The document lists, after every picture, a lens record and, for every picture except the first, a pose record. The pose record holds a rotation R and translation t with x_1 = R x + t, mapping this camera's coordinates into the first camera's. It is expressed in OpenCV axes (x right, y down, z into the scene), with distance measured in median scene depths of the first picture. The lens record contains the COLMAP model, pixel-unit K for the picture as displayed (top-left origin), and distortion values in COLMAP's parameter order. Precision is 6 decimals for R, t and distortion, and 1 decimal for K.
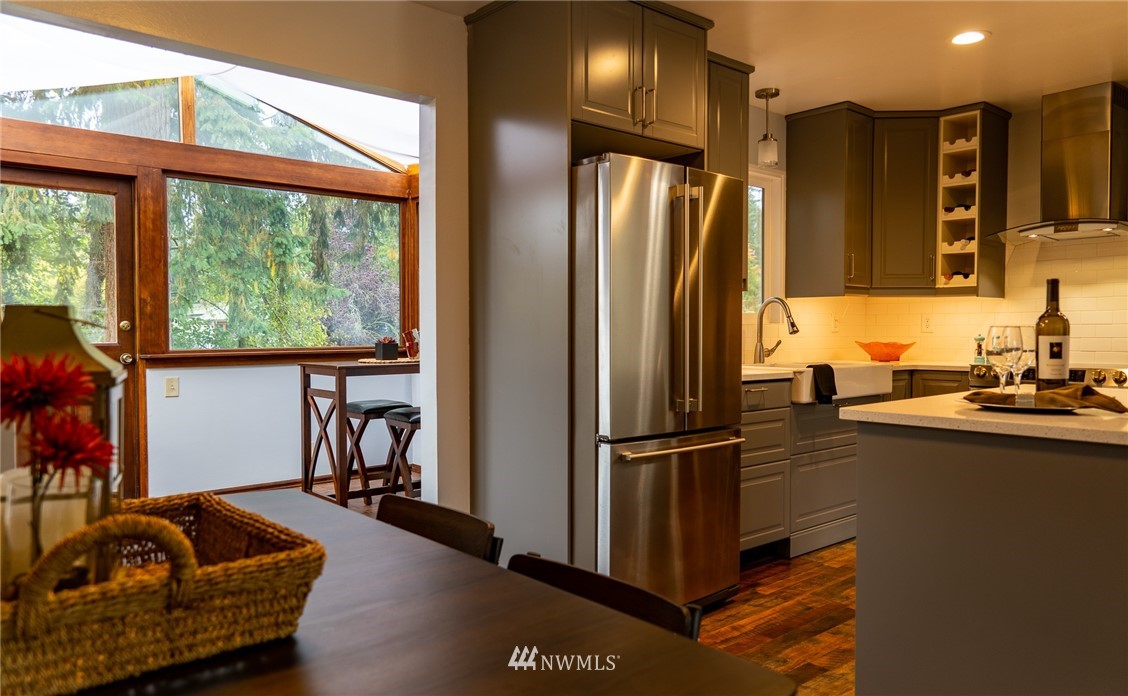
lens RADIAL K [[825.9, 0, 559.3], [0, 825.9, 358.3], [0, 0, 1]] dist [0.007817, -0.001196]
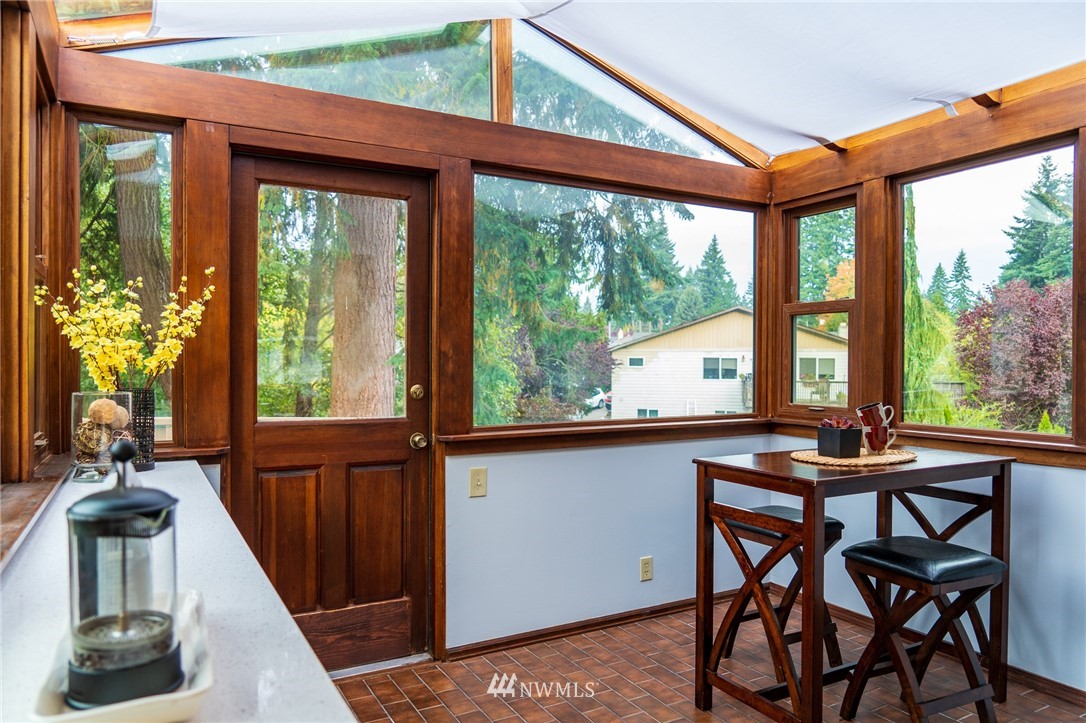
lens RADIAL K [[748.8, 0, 536.0], [0, 748.8, 372.9], [0, 0, 1]] dist [-0.028877, -0.000760]
pose [[0.979068, 0.005884, -0.203451, -0.303689], [-0.010309, 0.999733, -0.020695, -0.042860], [0.203274, 0.022359, 0.978866, 0.418683]]
